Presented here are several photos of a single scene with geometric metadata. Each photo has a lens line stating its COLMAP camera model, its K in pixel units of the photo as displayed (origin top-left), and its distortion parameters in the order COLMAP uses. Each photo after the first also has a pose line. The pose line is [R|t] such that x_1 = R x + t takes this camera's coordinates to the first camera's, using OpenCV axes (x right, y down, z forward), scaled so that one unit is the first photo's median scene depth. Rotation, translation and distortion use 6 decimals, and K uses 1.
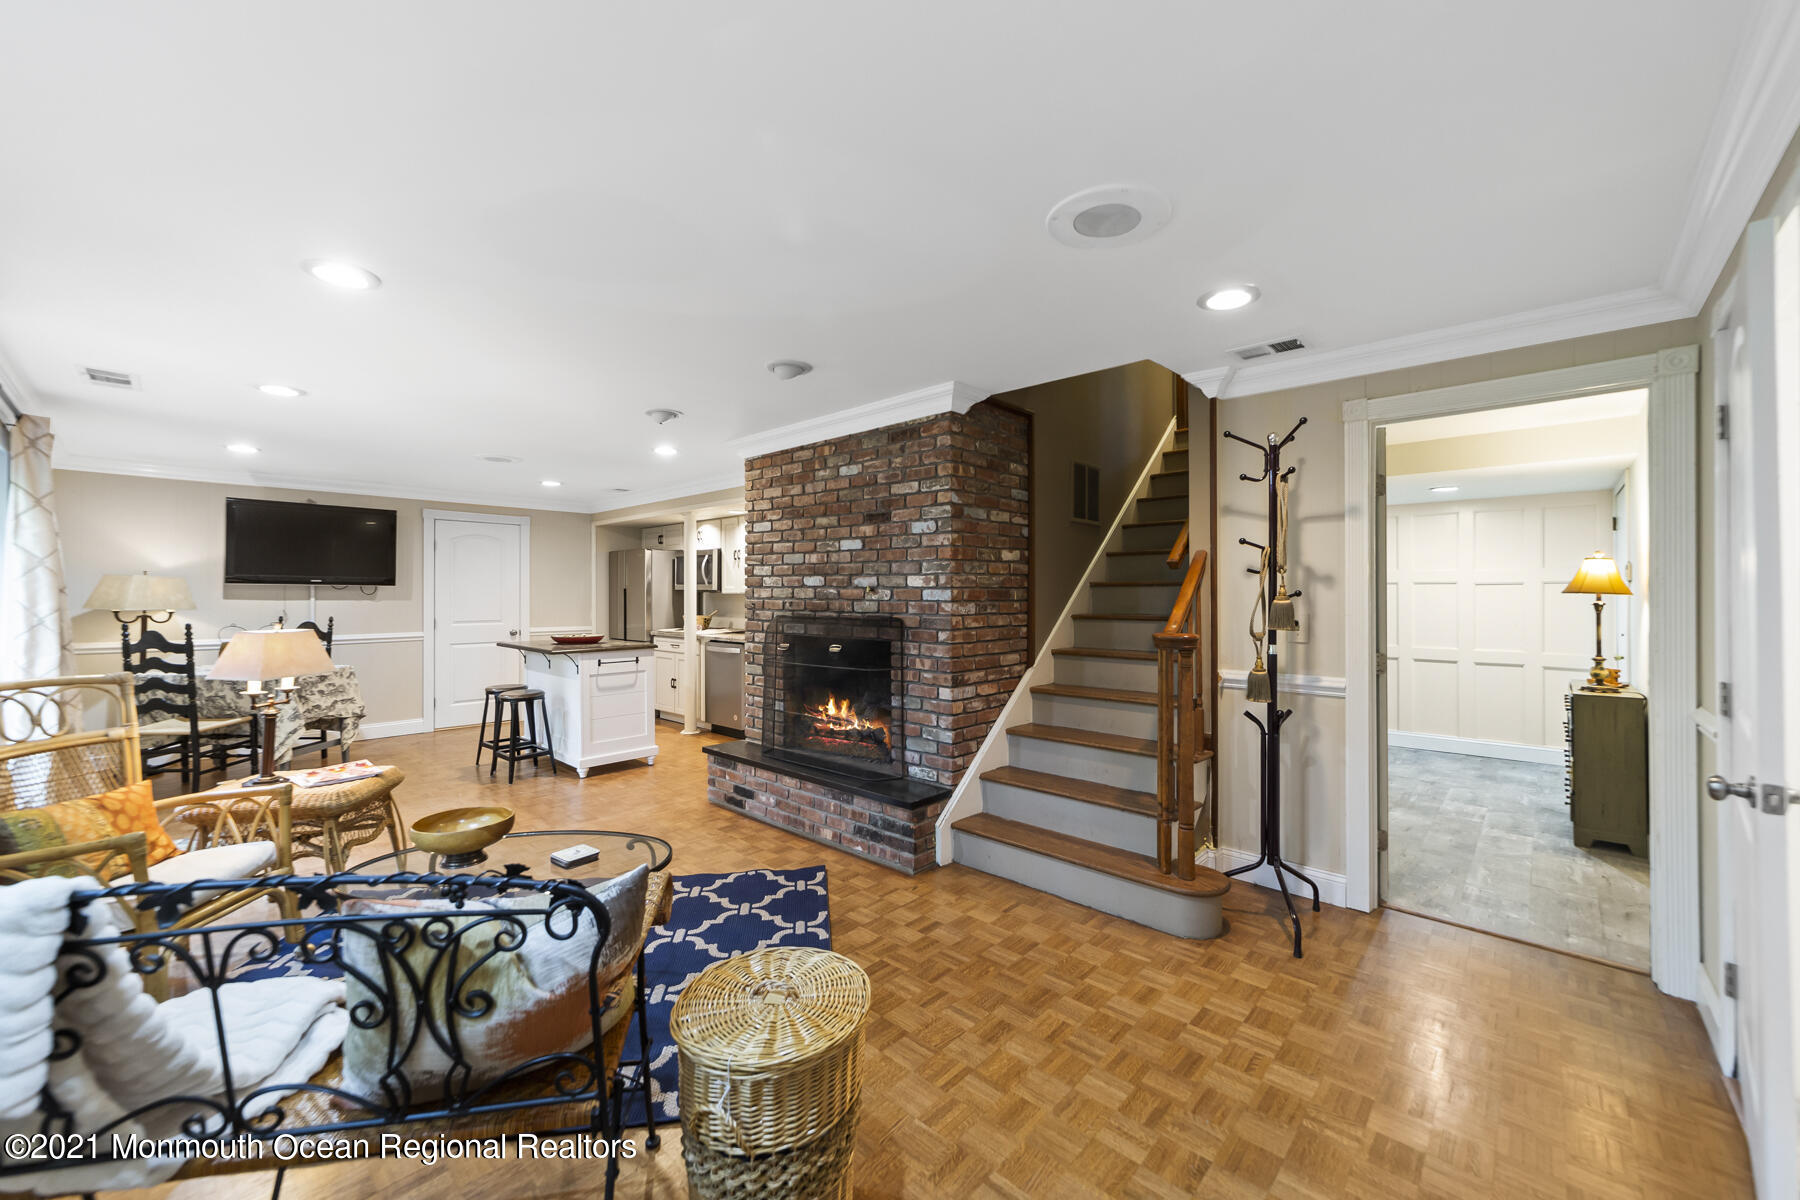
lens RADIAL K [[695.1, 0, 907.8], [0, 695.1, 592.2], [0, 0, 1]] dist [-0.006997, 0.000480]
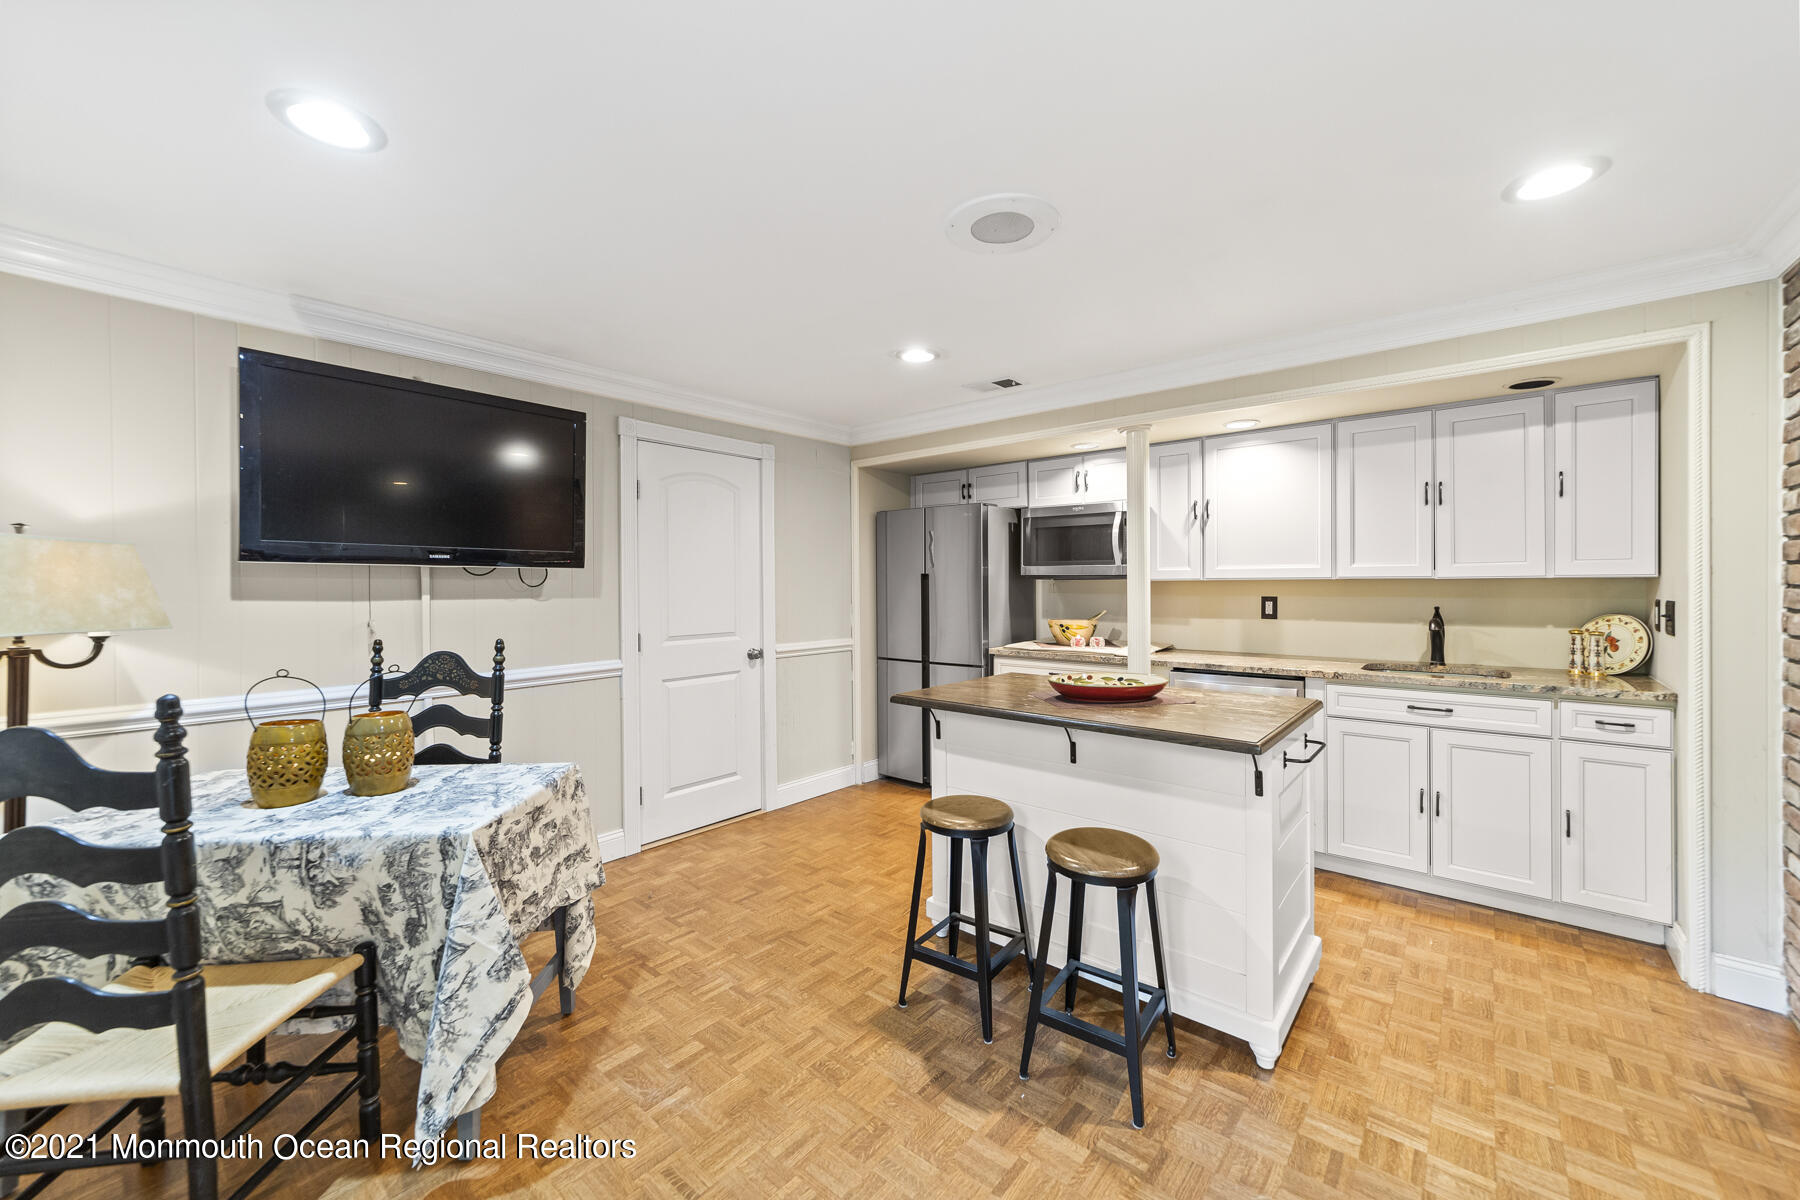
lens RADIAL K [[695.1, 0, 903.2], [0, 695.1, 586.6], [0, 0, 1]] dist [-0.006997, 0.000480]
pose [[0.998950, -0.006119, 0.045411, -0.699139], [0.005705, 0.999941, 0.009250, 0.001039], [-0.045465, -0.008982, 0.998926, 0.653937]]
